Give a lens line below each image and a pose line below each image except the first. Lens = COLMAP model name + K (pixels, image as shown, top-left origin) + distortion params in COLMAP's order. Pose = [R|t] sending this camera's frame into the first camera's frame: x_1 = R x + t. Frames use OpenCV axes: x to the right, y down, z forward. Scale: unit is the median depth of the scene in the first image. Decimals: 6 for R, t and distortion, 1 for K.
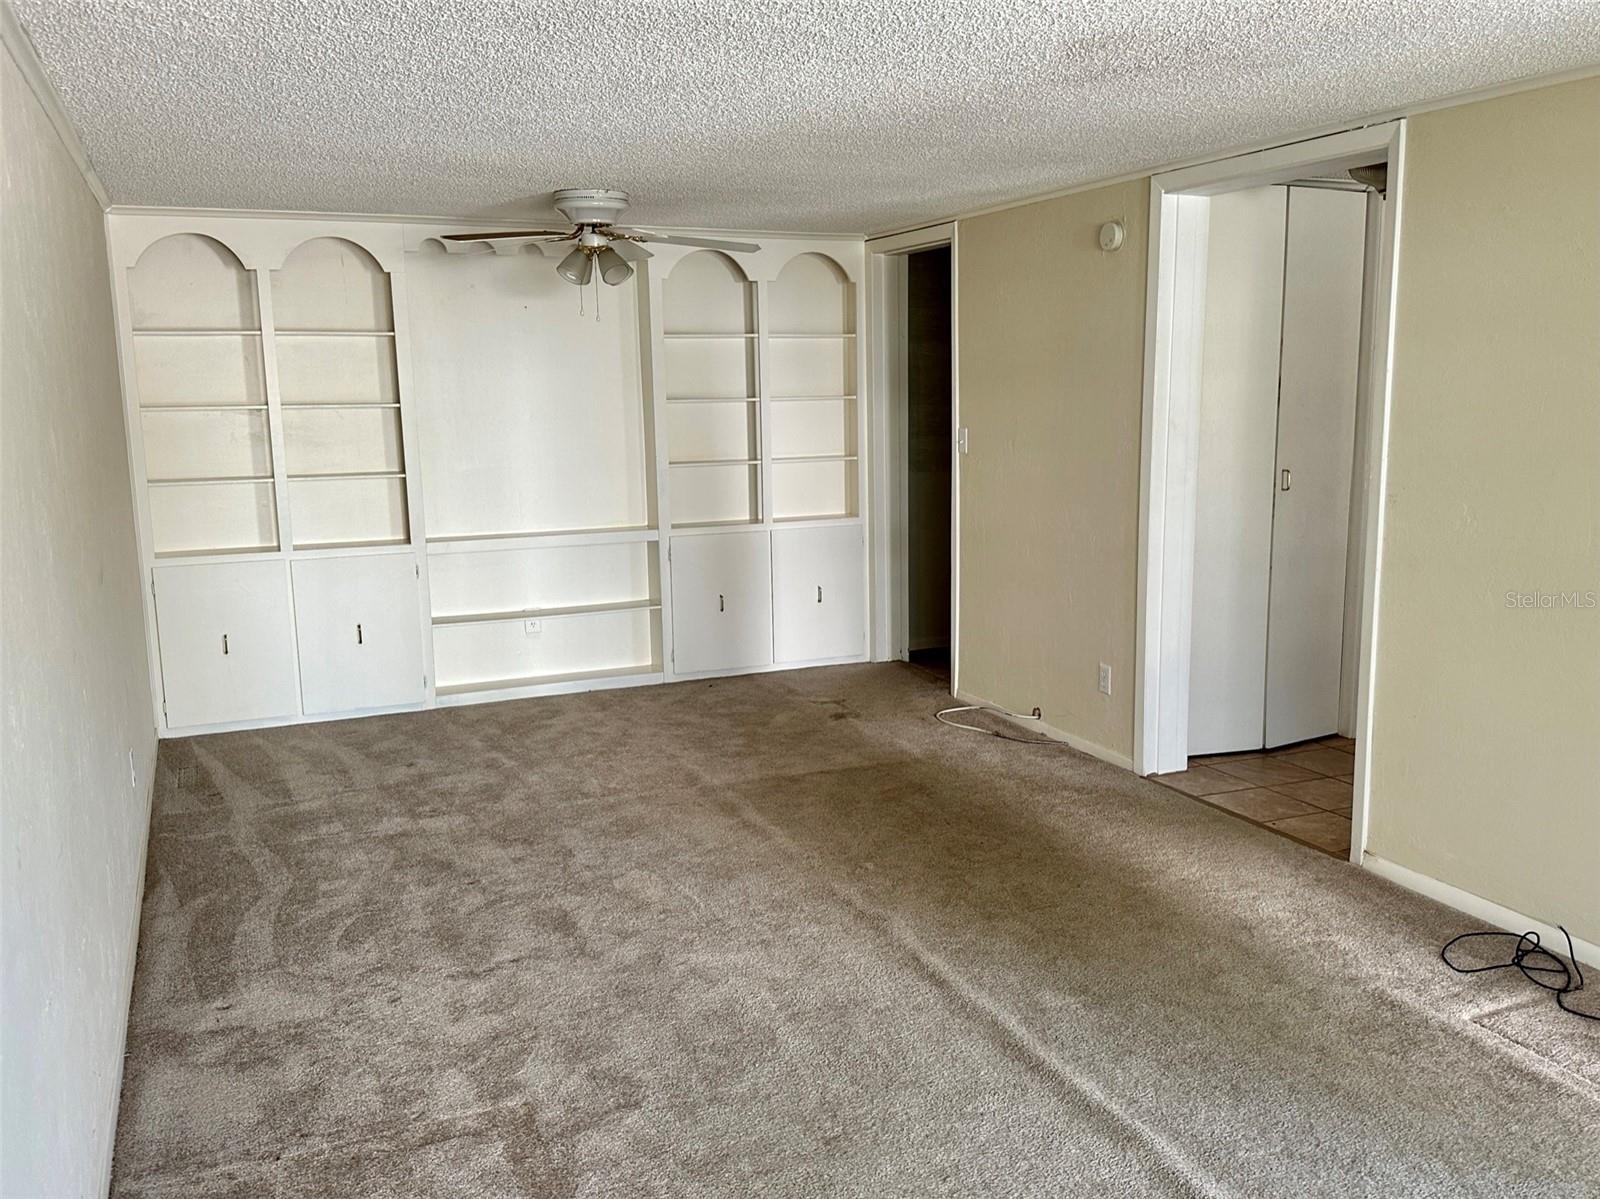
lens RADIAL K [[1334.3, 0, 805.7], [0, 1334.3, 613.1], [0, 0, 1]] dist [0.152837, -0.283427]
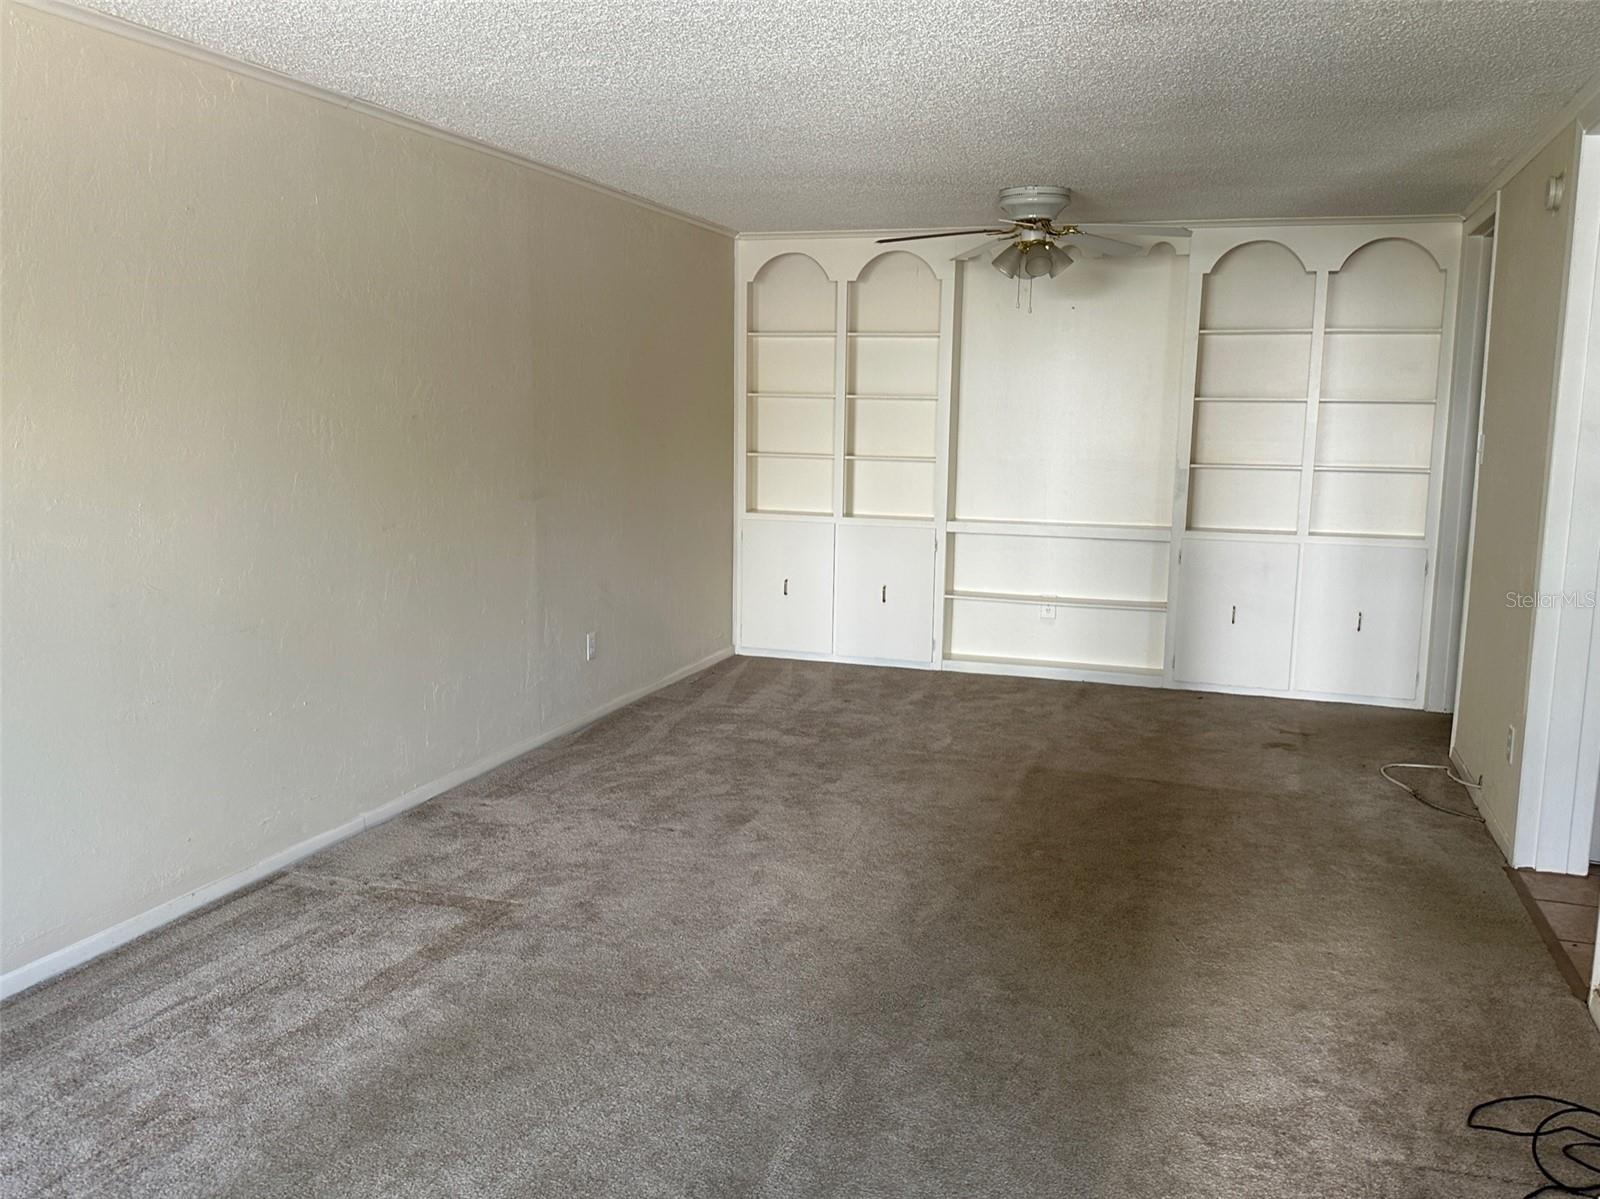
lens RADIAL K [[1334.3, 0, 805.7], [0, 1334.3, 613.1], [0, 0, 1]] dist [0.152837, -0.283427]
pose [[0.745744, 0.129321, -0.653561, 0.464529], [-0.145219, 0.988945, 0.029982, 0.009347], [0.650213, 0.072550, 0.756280, 0.118292]]
